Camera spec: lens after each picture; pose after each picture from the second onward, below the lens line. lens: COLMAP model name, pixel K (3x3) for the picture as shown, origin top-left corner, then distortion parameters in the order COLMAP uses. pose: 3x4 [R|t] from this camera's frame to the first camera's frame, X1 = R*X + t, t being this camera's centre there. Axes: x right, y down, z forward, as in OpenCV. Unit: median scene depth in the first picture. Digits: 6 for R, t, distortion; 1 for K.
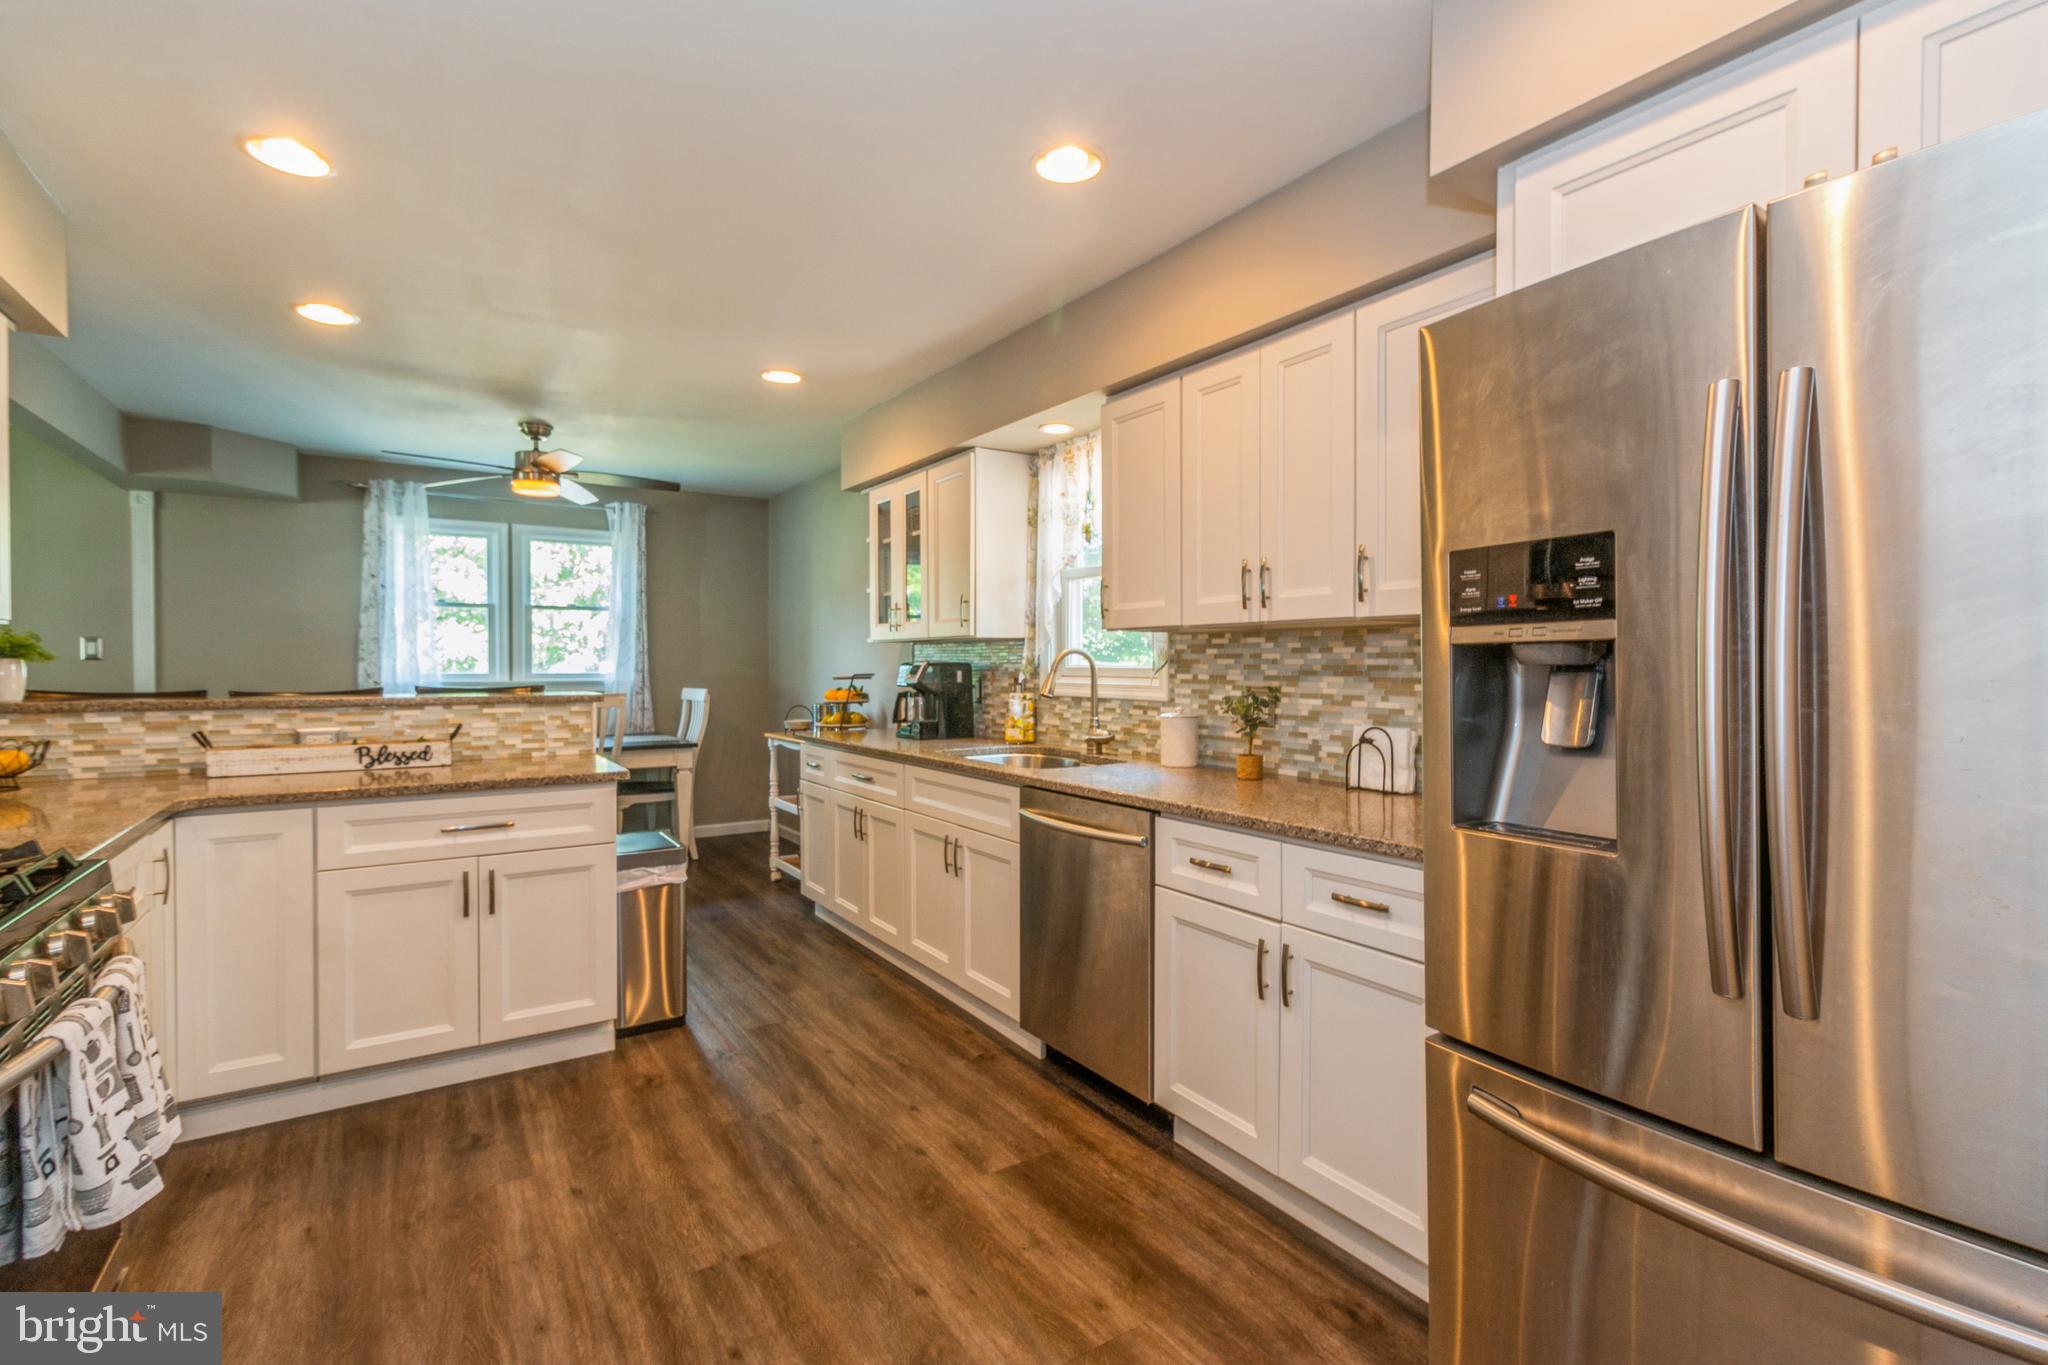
lens RADIAL K [[948.9, 0, 1022.5], [0, 948.9, 656.5], [0, 0, 1]] dist [0.002104, 0.000851]
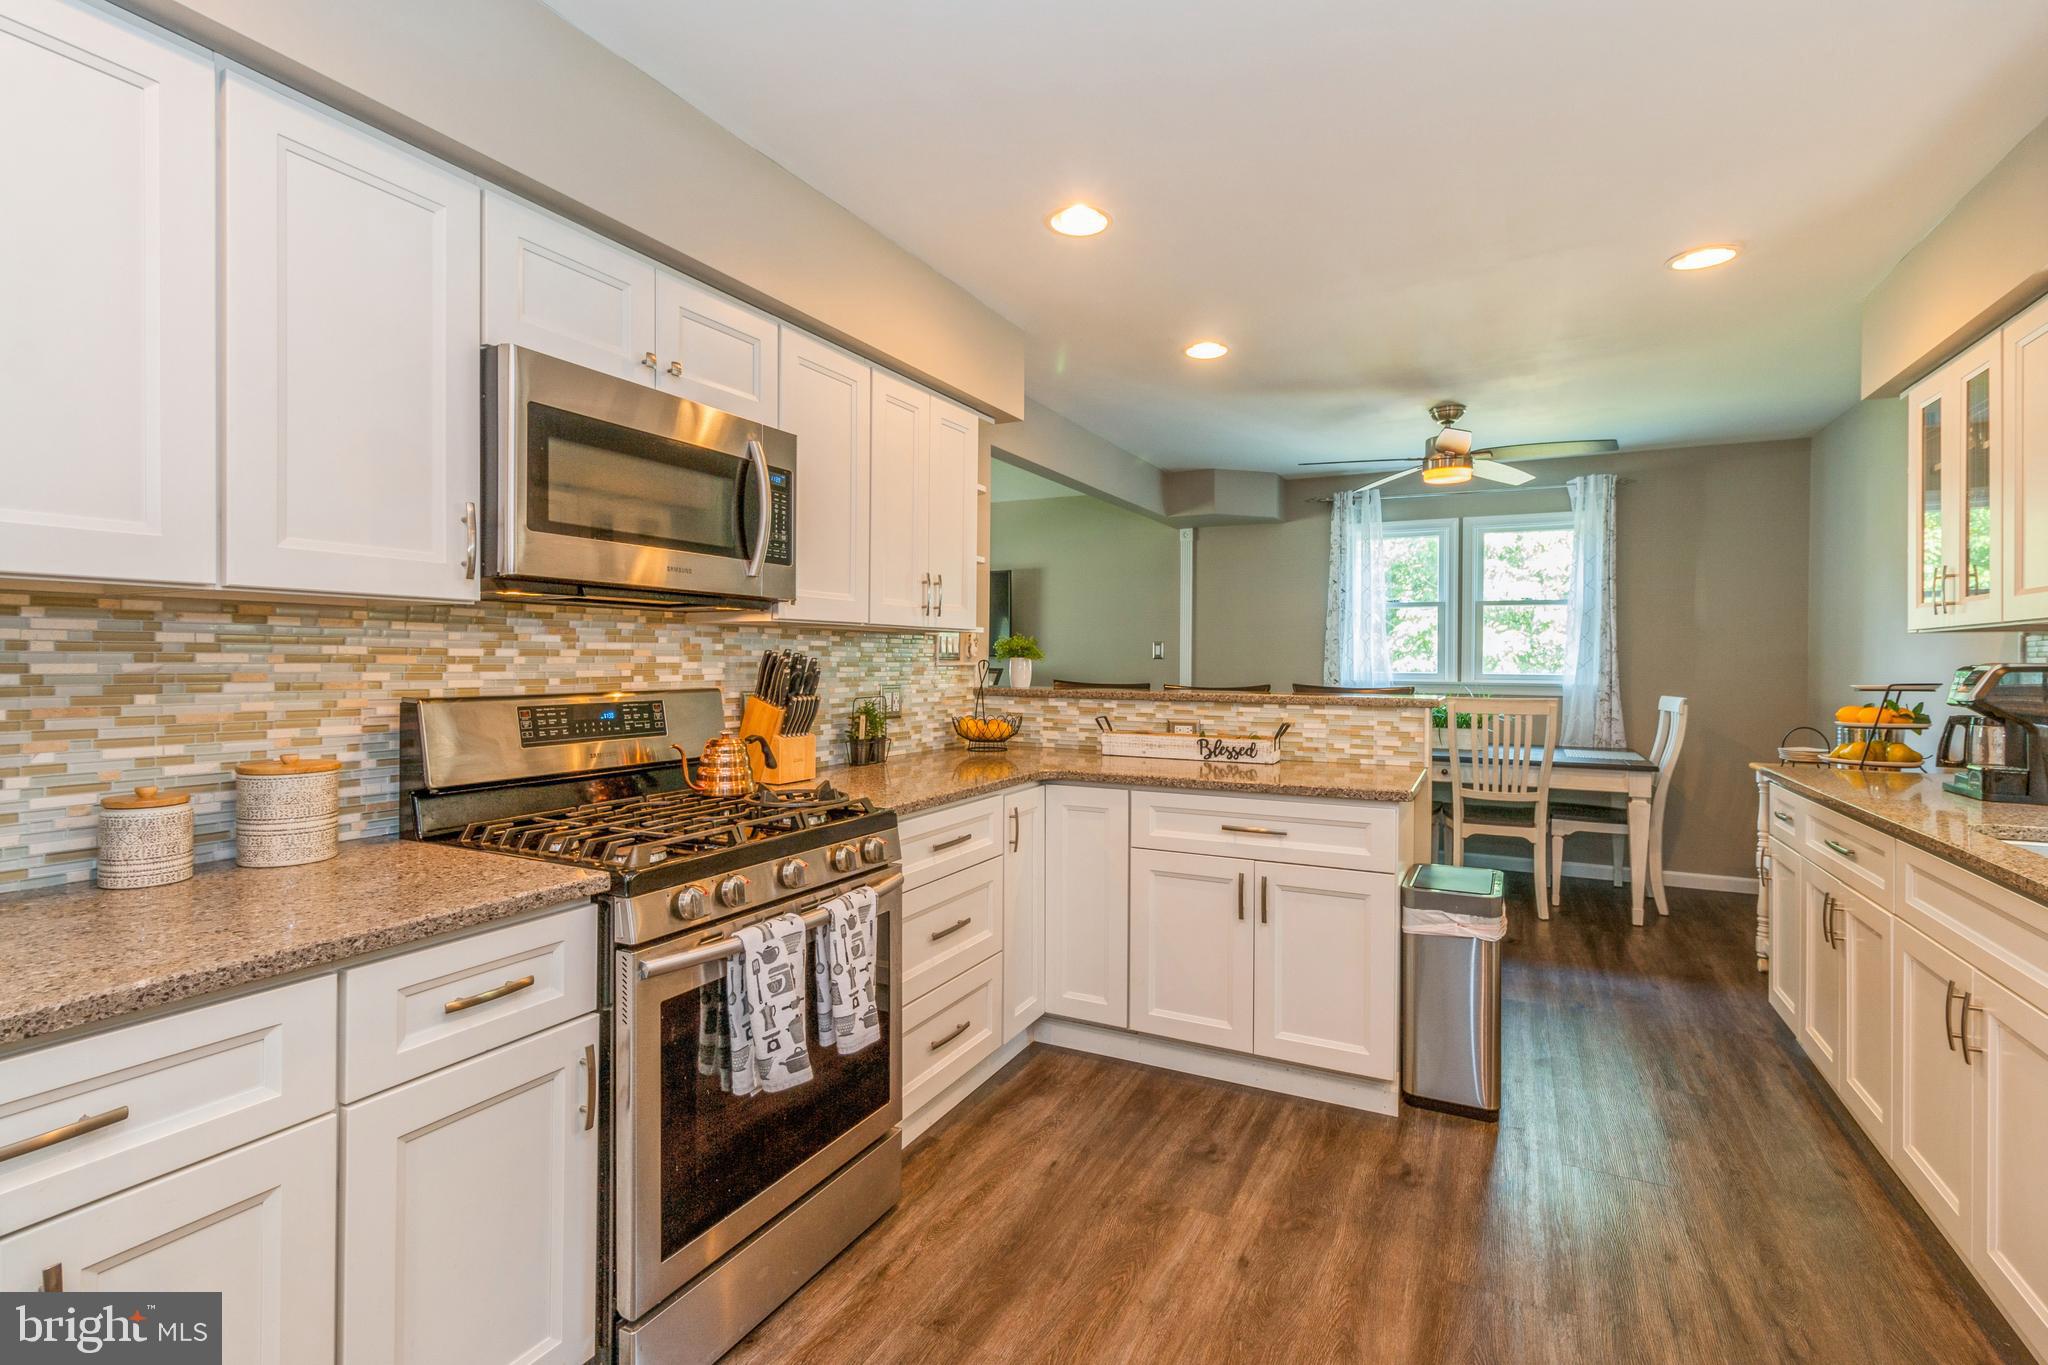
lens RADIAL K [[948.9, 0, 1022.5], [0, 948.9, 656.5], [0, 0, 1]] dist [0.002104, 0.000851]
pose [[0.492941, -0.000571, -0.870063, 0.142653], [-0.000083, 1.000000, -0.000703, 0.001530], [0.870063, 0.000419, 0.492941, 0.279819]]
